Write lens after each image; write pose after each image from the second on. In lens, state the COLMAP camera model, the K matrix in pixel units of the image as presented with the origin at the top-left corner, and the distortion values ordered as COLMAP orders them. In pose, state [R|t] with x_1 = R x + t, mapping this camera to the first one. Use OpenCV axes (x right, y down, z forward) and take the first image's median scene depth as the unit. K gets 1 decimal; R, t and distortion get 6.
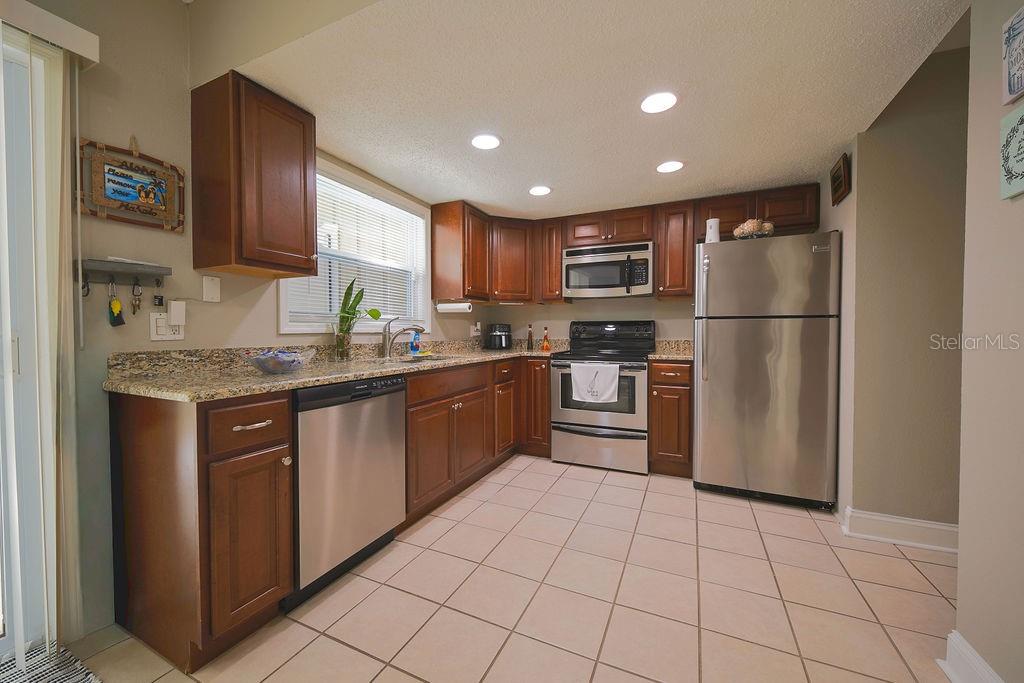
lens RADIAL K [[391.9, 0, 509.7], [0, 391.9, 337.7], [0, 0, 1]] dist [0.009300, -0.007511]
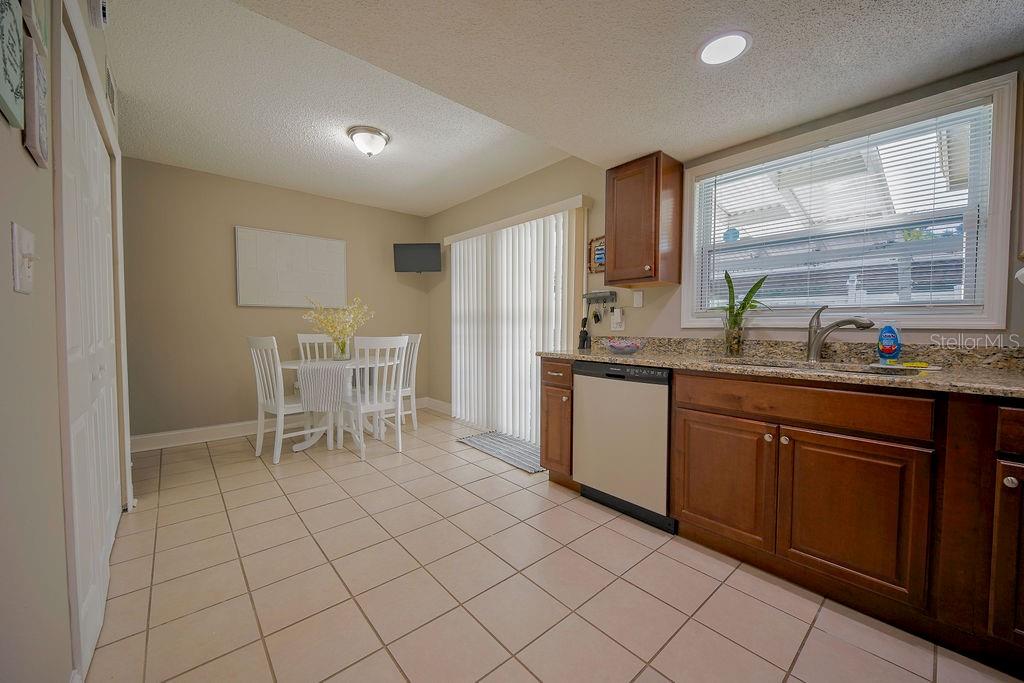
lens RADIAL K [[391.9, 0, 509.7], [0, 391.9, 337.7], [0, 0, 1]] dist [0.009300, -0.007511]
pose [[-0.409601, 0.029244, -0.911796, 0.798655], [-0.014566, 0.999149, 0.038589, -0.019295], [0.912148, 0.029088, -0.408827, 1.043544]]
